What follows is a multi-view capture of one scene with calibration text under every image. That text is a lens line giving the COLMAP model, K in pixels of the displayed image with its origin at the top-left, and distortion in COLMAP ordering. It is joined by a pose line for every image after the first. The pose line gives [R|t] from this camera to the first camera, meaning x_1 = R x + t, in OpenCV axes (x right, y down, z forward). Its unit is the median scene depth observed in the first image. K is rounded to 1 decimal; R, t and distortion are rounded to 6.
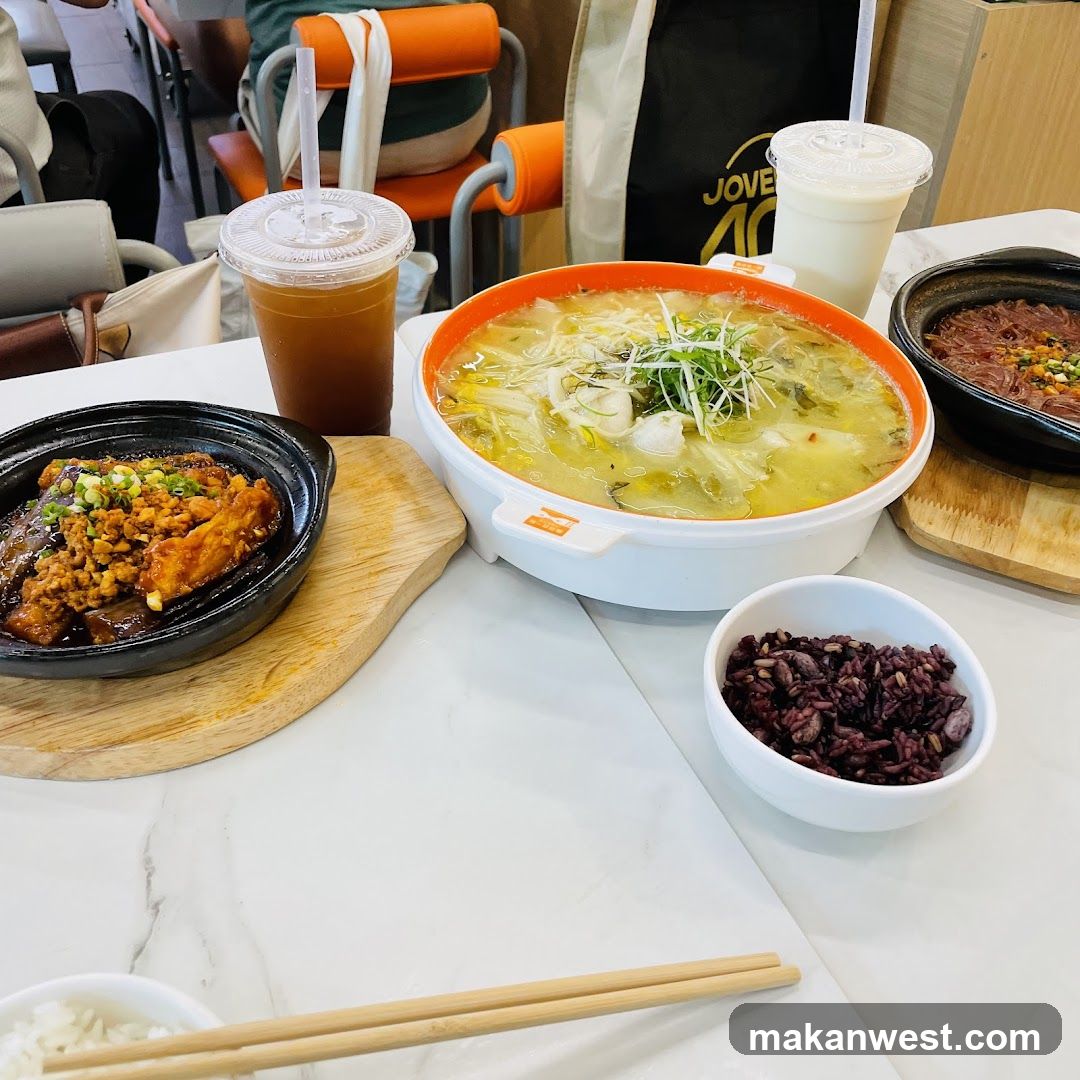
lens RADIAL K [[1145.8, 0, 540.0], [0, 1145.8, 540.0], [0, 0, 1]] dist [0.045484, -0.044267]
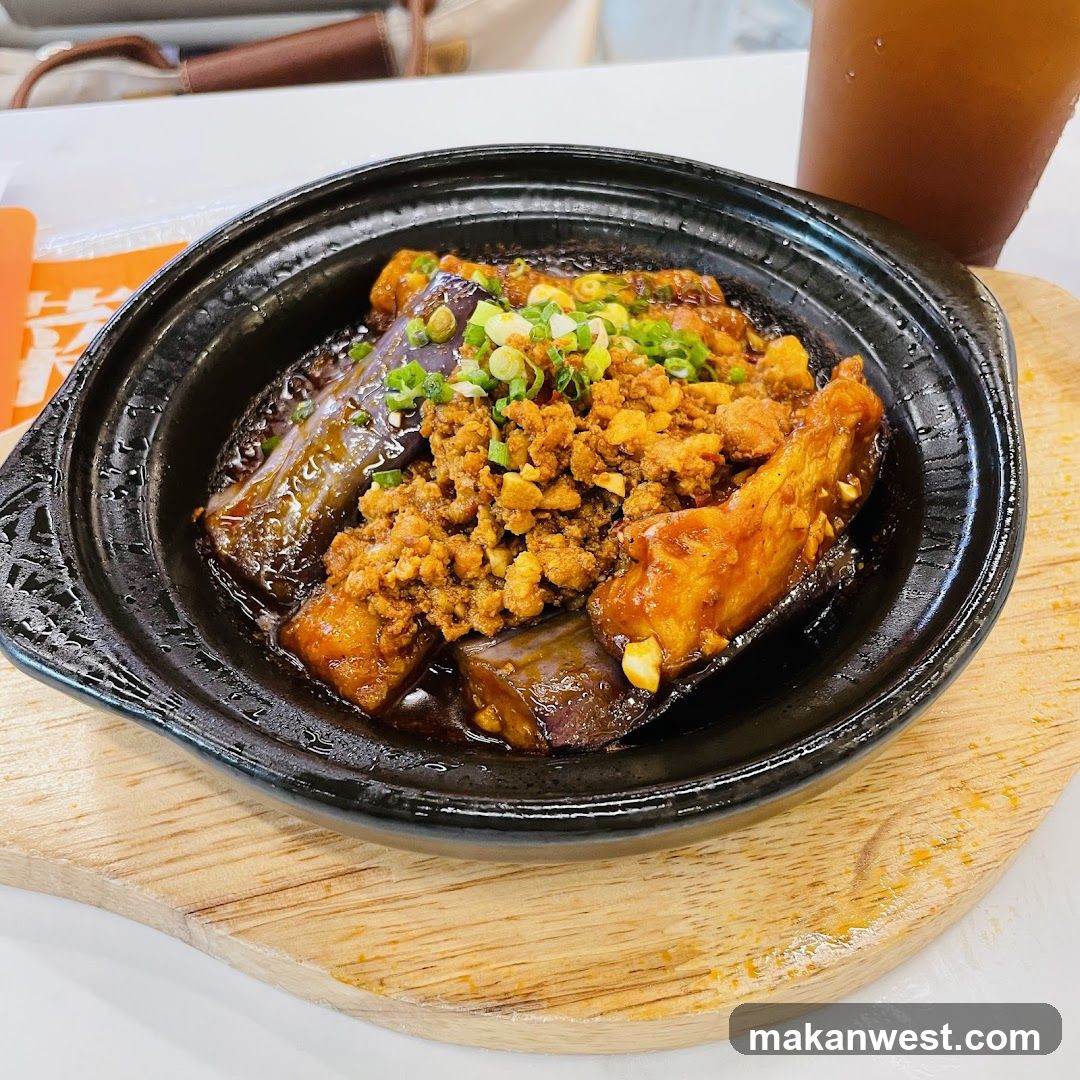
lens RADIAL K [[1145.8, 0, 540.0], [0, 1145.8, 540.0], [0, 0, 1]] dist [0.045484, -0.044267]
pose [[0.969563, 0.172050, -0.174203, -0.297740], [-0.139576, 0.972950, 0.184085, -0.055046], [0.201163, -0.154167, 0.967350, 0.597682]]
